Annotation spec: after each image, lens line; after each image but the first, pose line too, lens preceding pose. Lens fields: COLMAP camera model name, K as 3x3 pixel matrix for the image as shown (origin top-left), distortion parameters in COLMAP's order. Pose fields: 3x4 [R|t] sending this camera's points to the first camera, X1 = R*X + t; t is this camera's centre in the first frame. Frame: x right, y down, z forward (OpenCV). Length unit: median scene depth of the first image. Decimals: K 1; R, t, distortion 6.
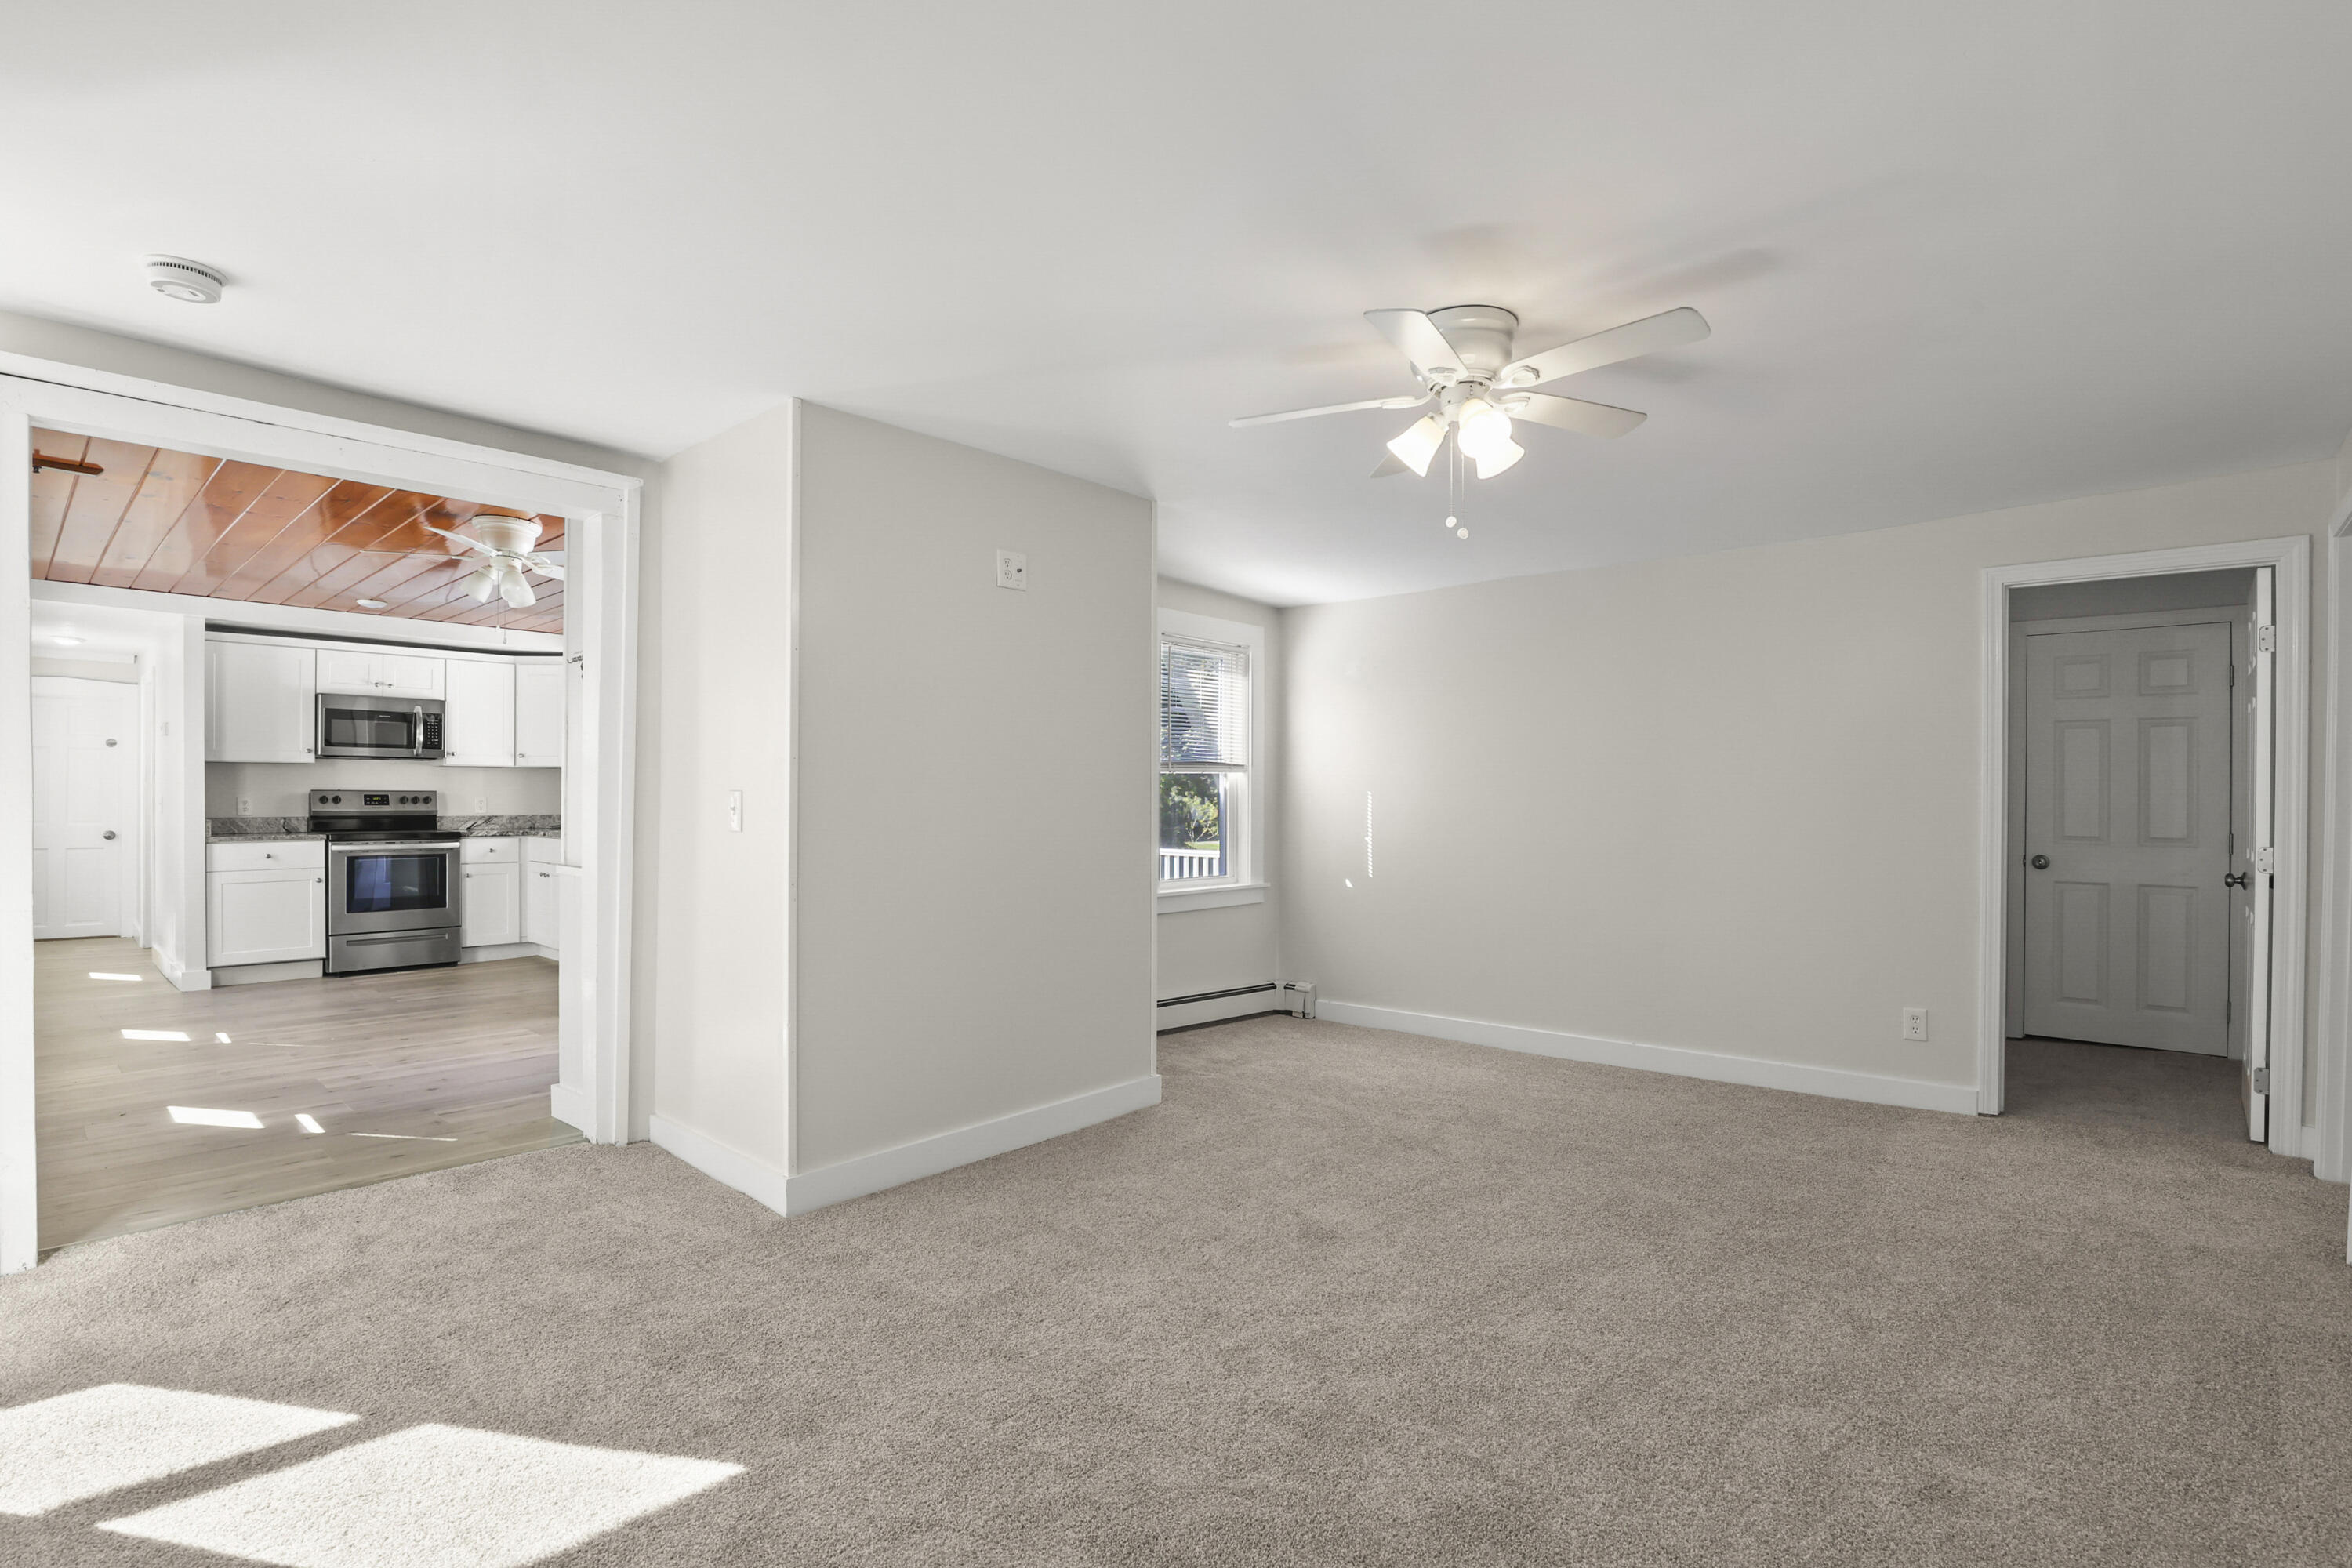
lens RADIAL K [[1117.2, 0, 1175.4], [0, 1117.2, 805.4], [0, 0, 1]] dist [-0.033196, 0.004598]
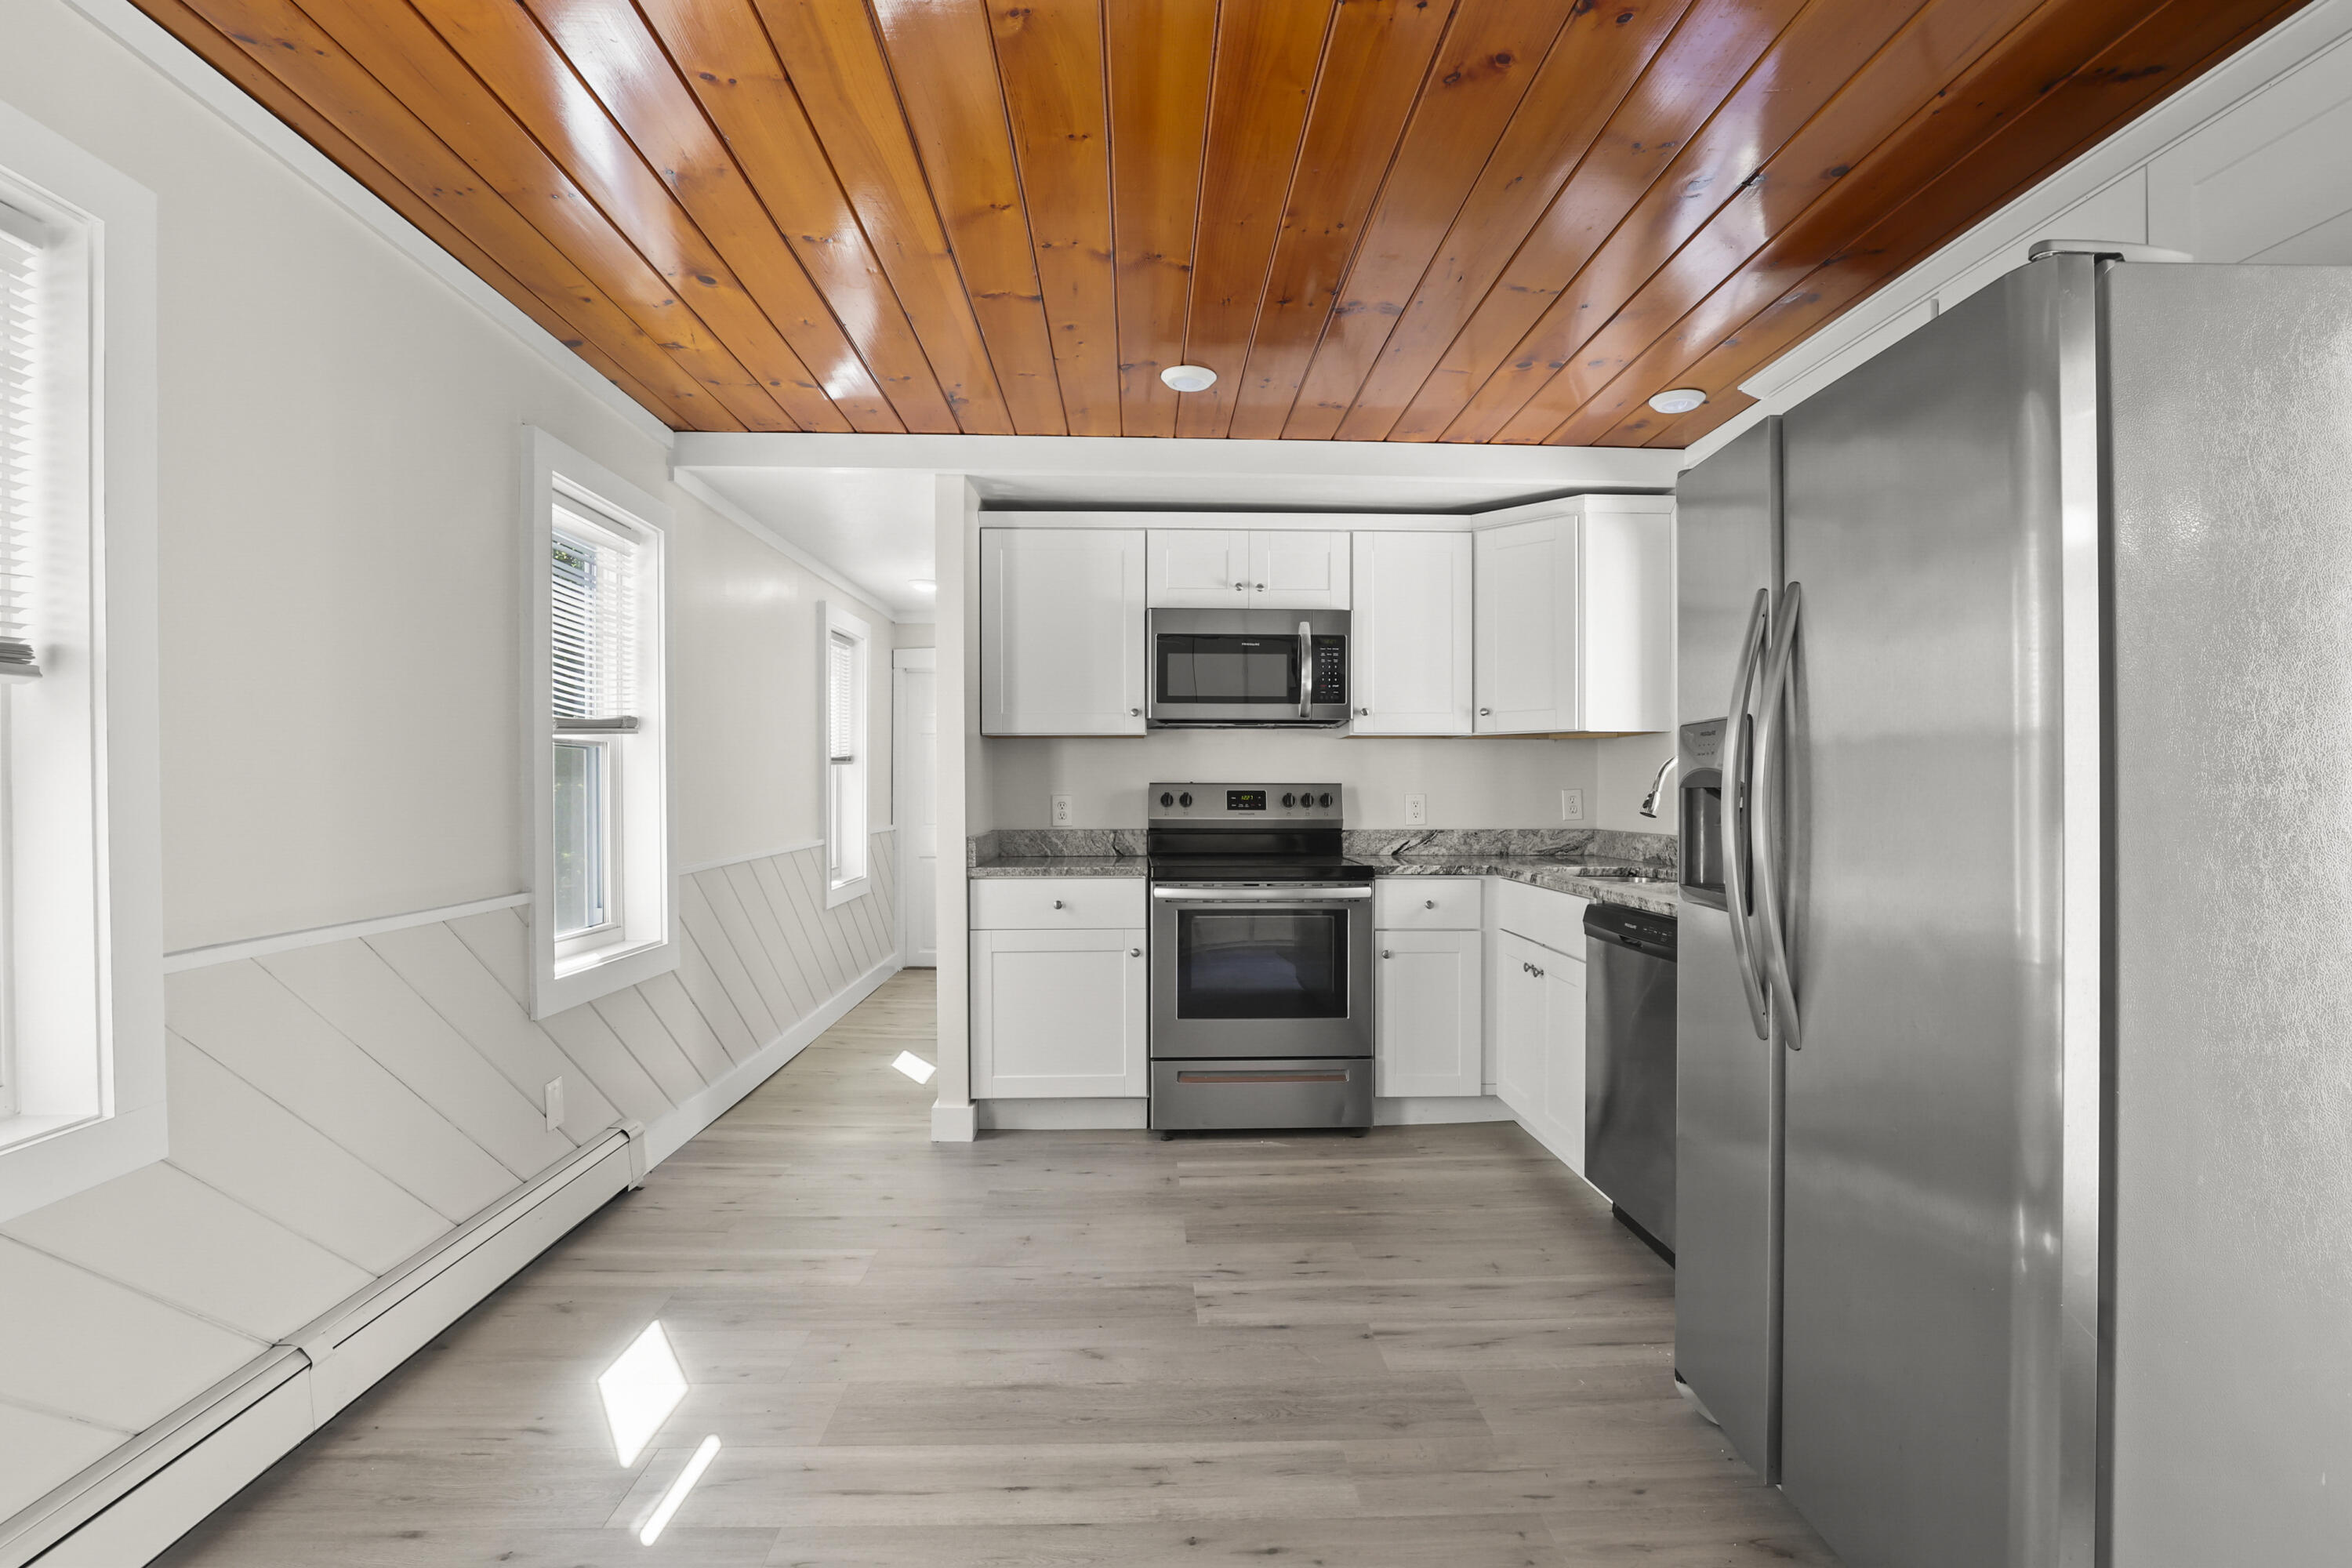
lens RADIAL K [[1108.8, 0, 1166.5], [0, 1108.8, 792.6], [0, 0, 1]] dist [-0.030903, 0.005712]
pose [[0.690365, 0.000874, -0.723461, -0.359214], [-0.003141, 0.999993, -0.001789, -0.007923], [0.723455, 0.003508, 0.690363, 0.599900]]
